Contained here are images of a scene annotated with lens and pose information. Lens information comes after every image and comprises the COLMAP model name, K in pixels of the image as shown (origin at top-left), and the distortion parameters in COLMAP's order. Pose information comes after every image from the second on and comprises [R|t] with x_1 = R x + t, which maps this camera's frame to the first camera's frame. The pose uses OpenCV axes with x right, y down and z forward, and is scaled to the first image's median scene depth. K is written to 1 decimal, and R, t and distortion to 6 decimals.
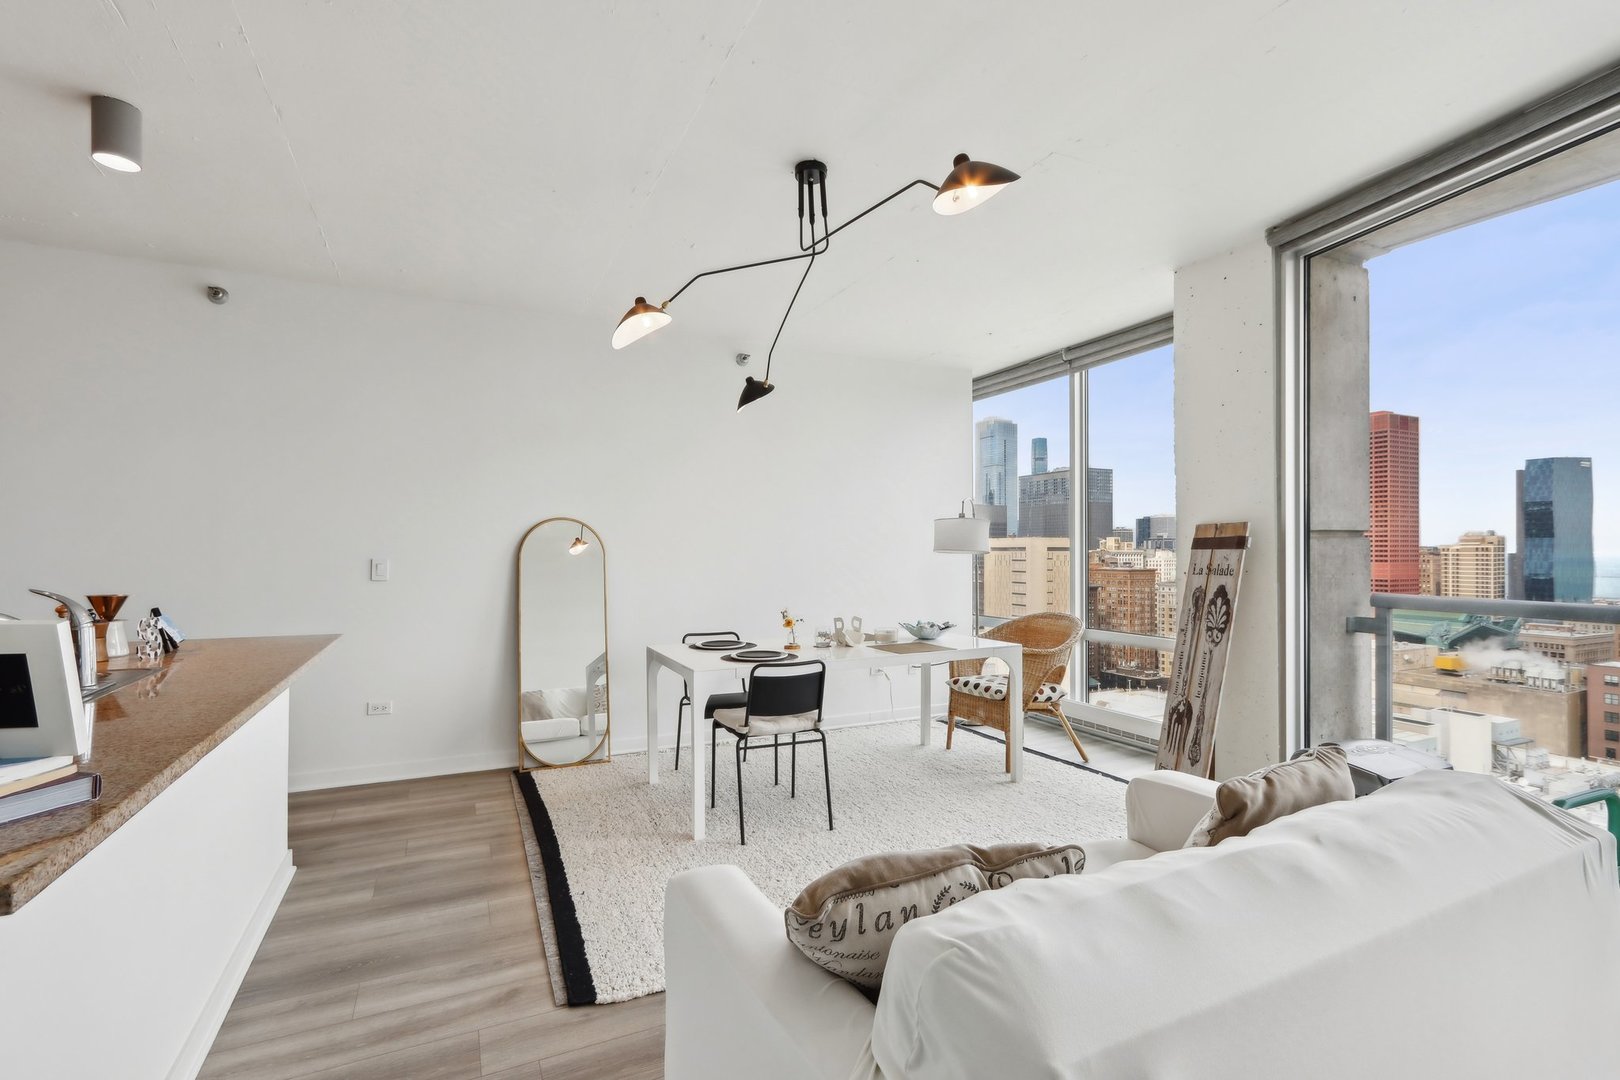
lens RADIAL K [[752.7, 0, 812.7], [0, 752.7, 543.0], [0, 0, 1]] dist [0.001958, 0.006629]
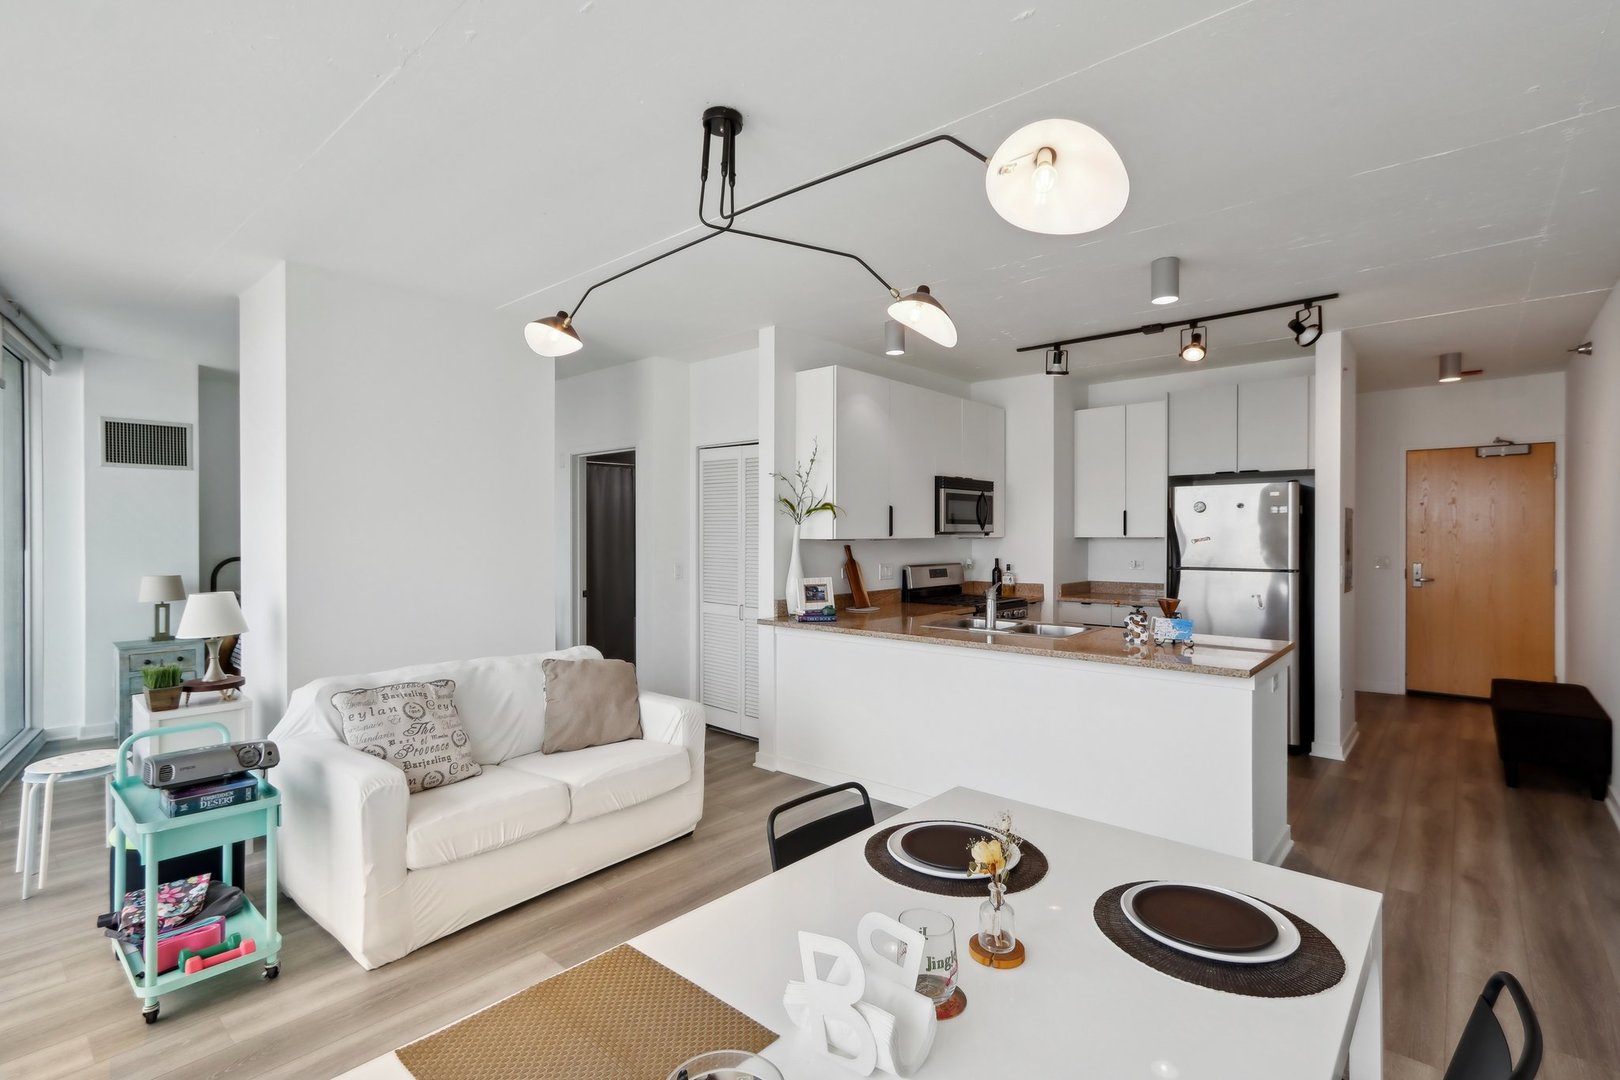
lens RADIAL K [[756.1, 0, 811.3], [0, 756.1, 536.2], [0, 0, 1]] dist [-0.000453, 0.007553]
pose [[-0.921102, -0.000585, -0.389322, 0.186824], [0.002841, 0.999962, -0.008222, -0.030793], [0.389312, -0.008679, -0.921065, 1.460894]]
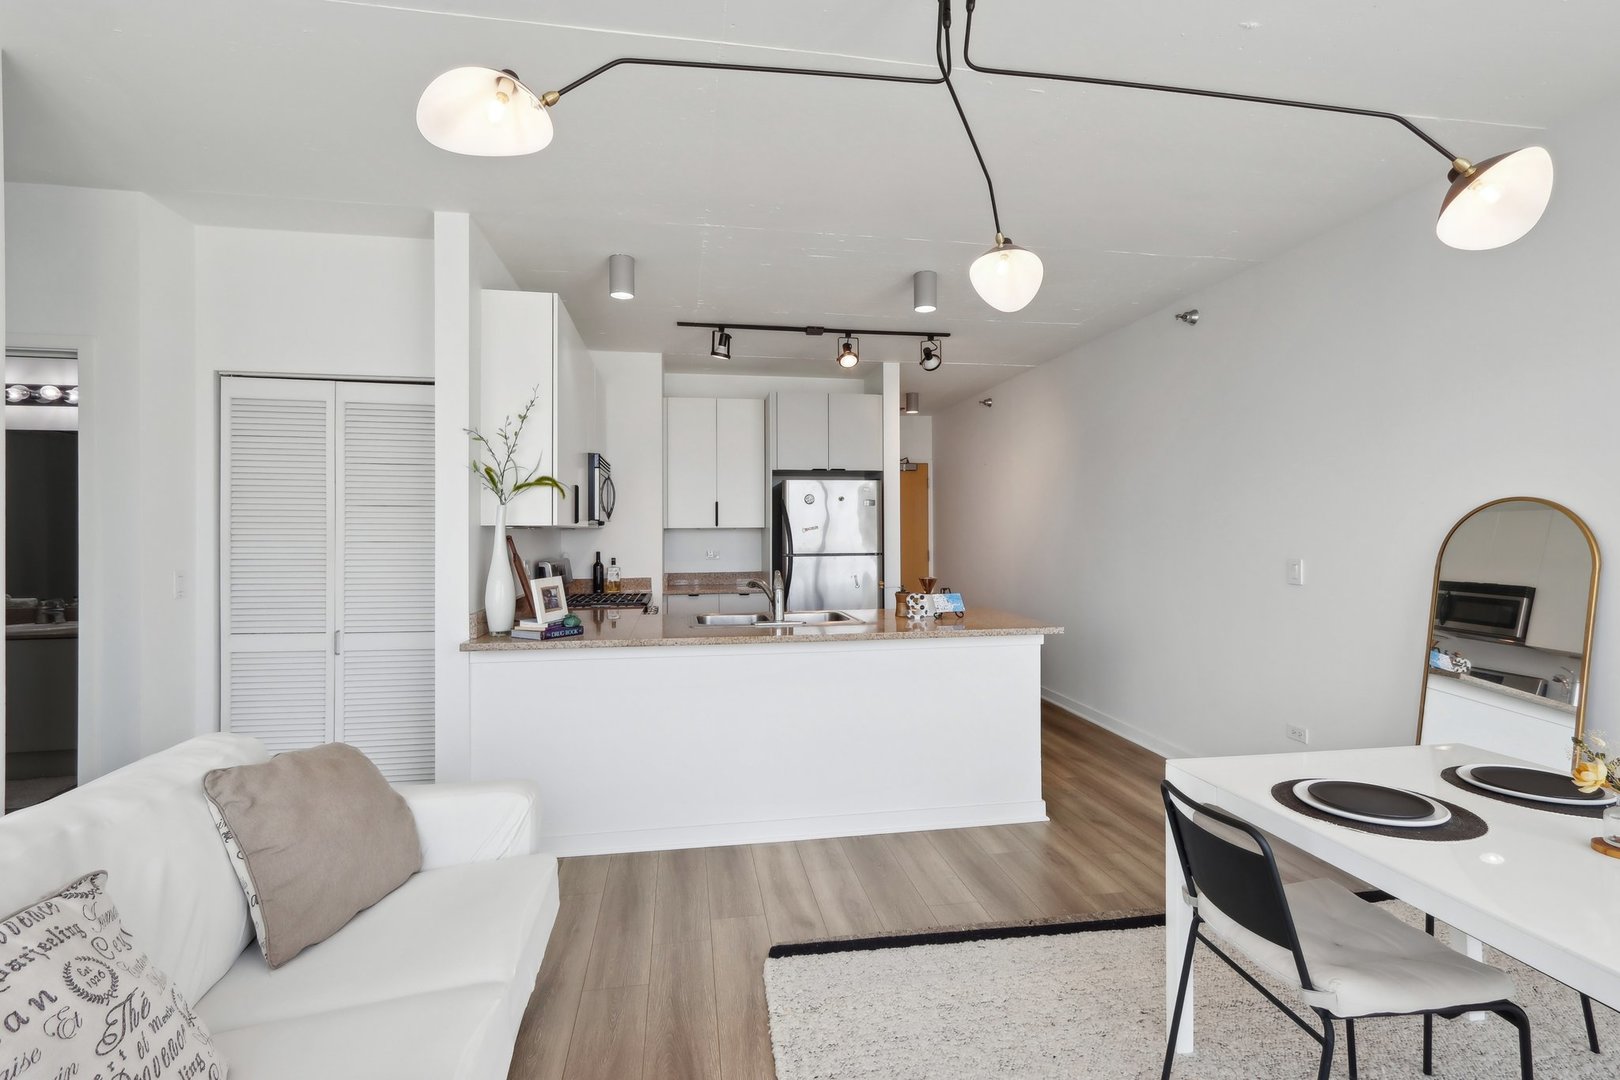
lens RADIAL K [[758.3, 0, 815.3], [0, 758.3, 526.9], [0, 0, 1]] dist [-0.001426, 0.009786]
pose [[-0.279810, -0.007456, -0.960026, 0.489939], [0.016245, 0.999790, -0.012500, -0.016779], [0.959918, -0.019093, -0.279630, 0.862884]]
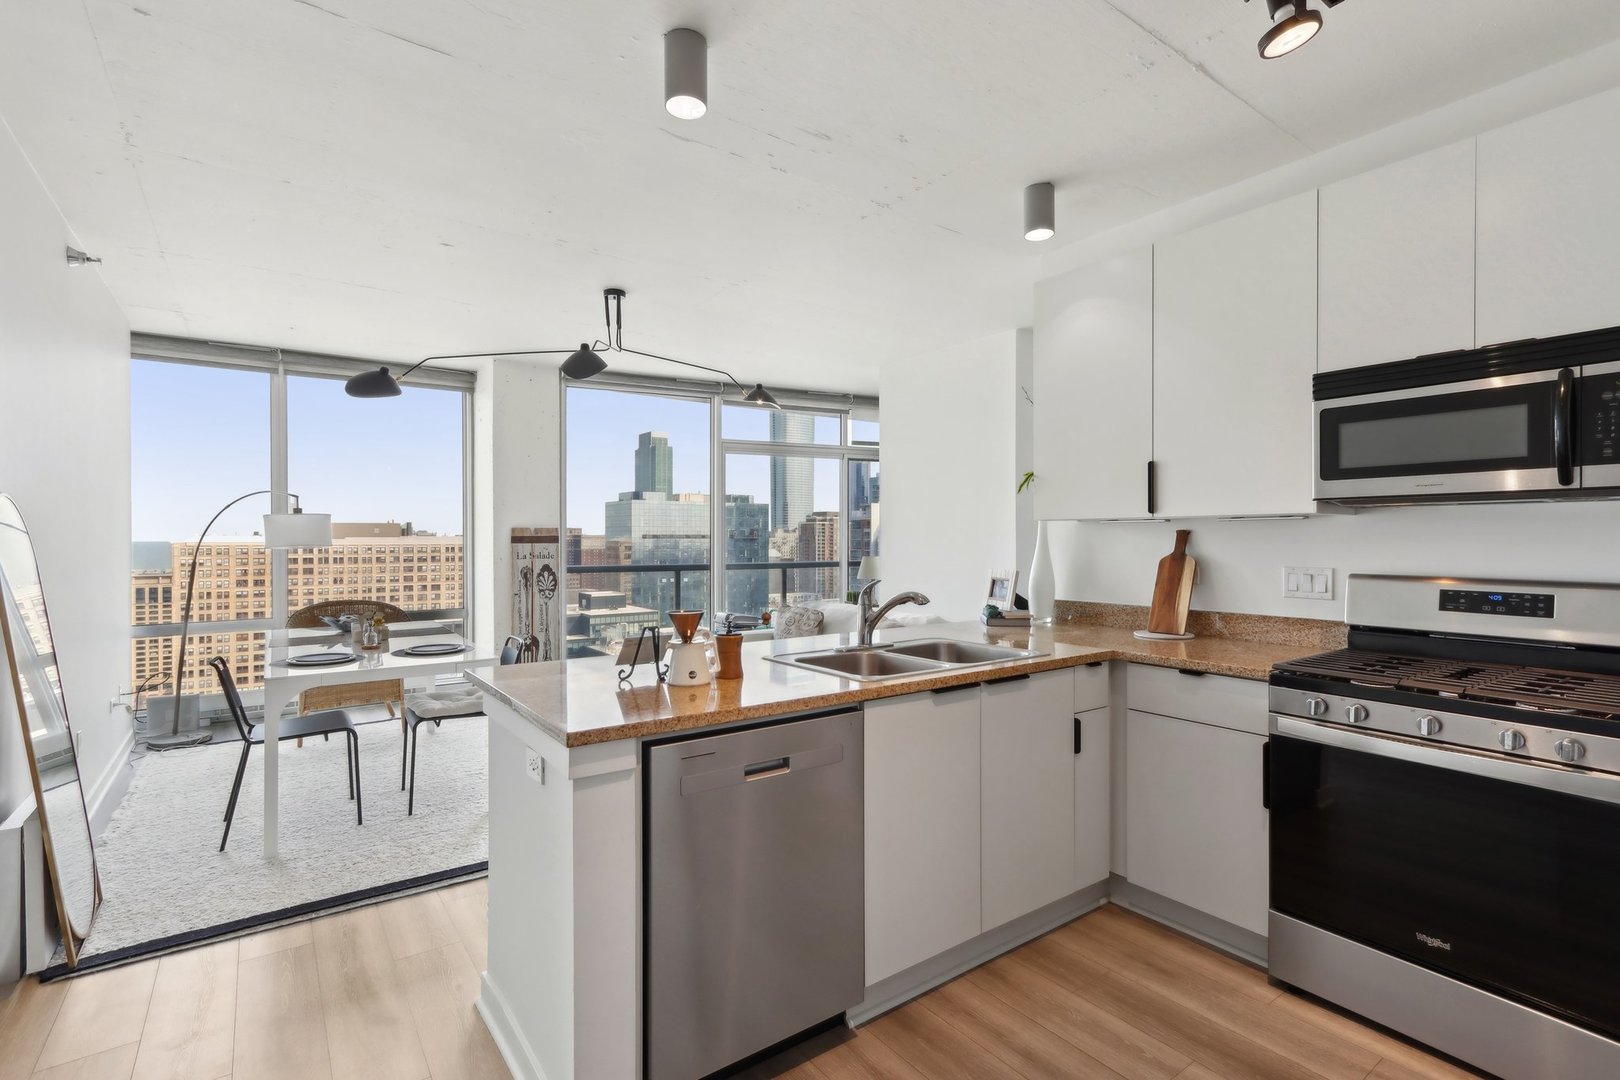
lens RADIAL K [[758.9, 0, 814.1], [0, 758.9, 542.7], [0, 0, 1]] dist [0.000442, 0.005697]
pose [[-0.173936, -0.008782, 0.984718, -1.273614], [-0.011363, 0.999912, 0.006911, -0.012170], [-0.984691, -0.009987, -0.174020, 0.709382]]
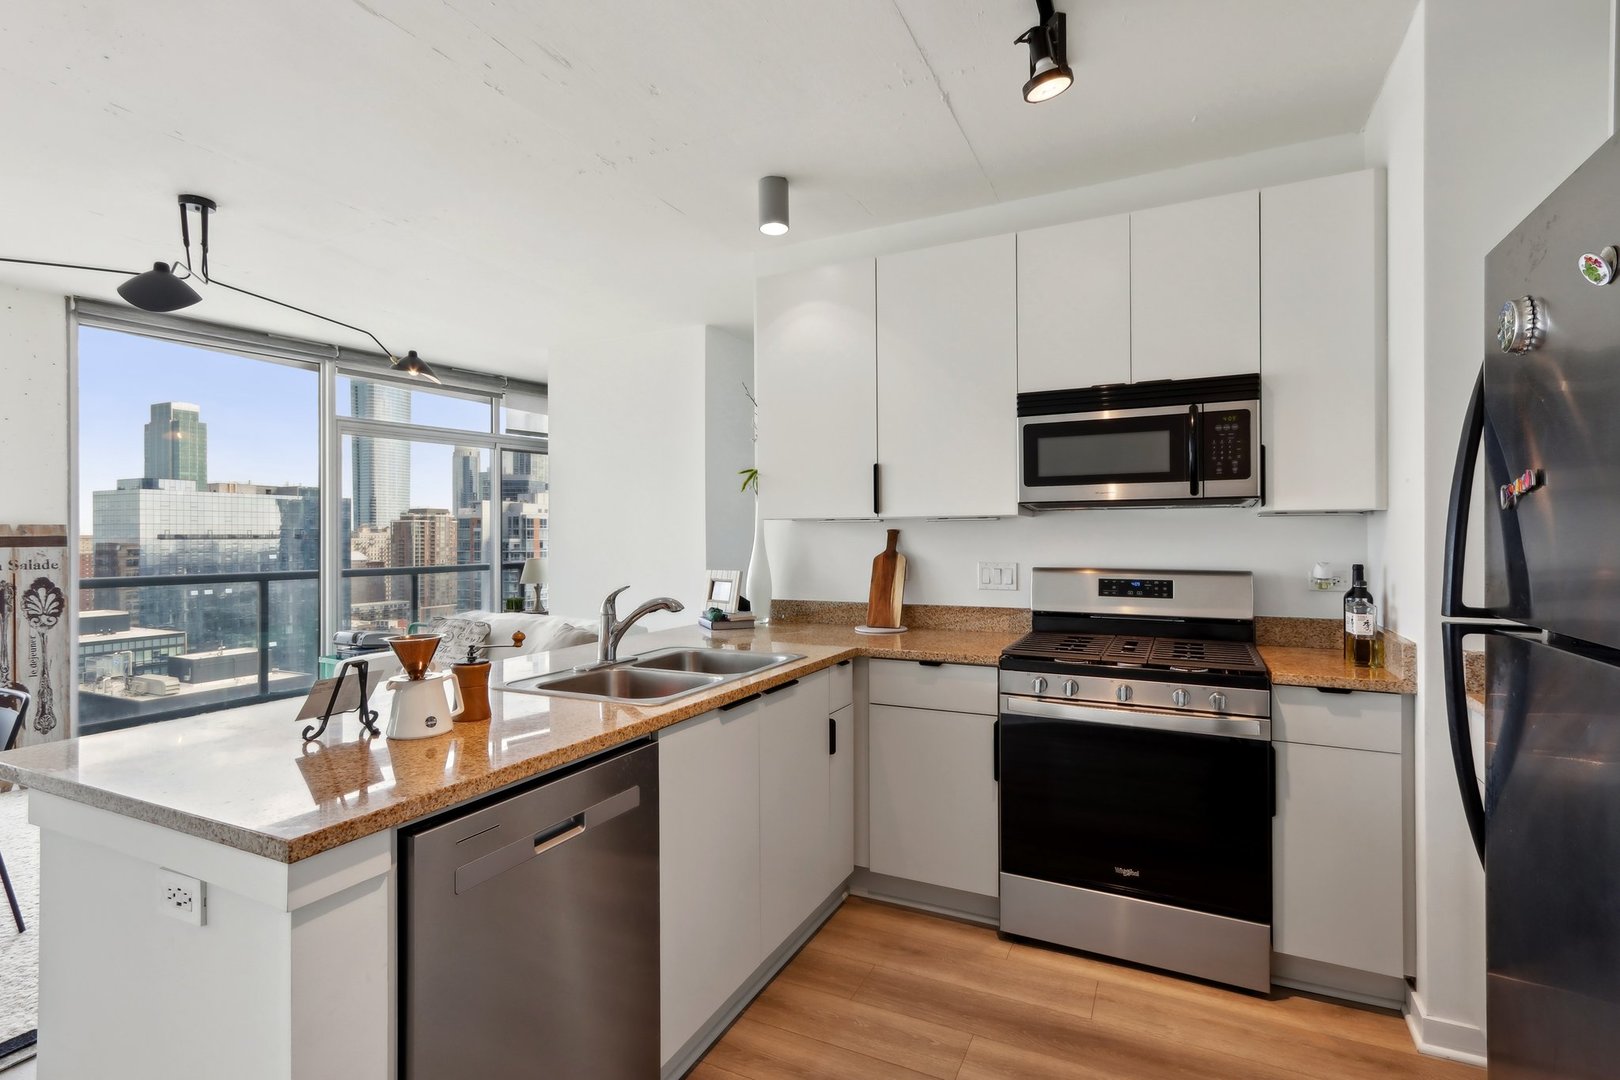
lens RADIAL K [[760.1, 0, 815.1], [0, 760.1, 535.6], [0, 0, 1]] dist [-0.001666, 0.008310]
pose [[-0.616657, 0.000556, 0.787231, -1.161116], [-0.007558, 0.999949, -0.006626, -0.011028], [-0.787195, -0.010035, -0.616622, 0.795685]]
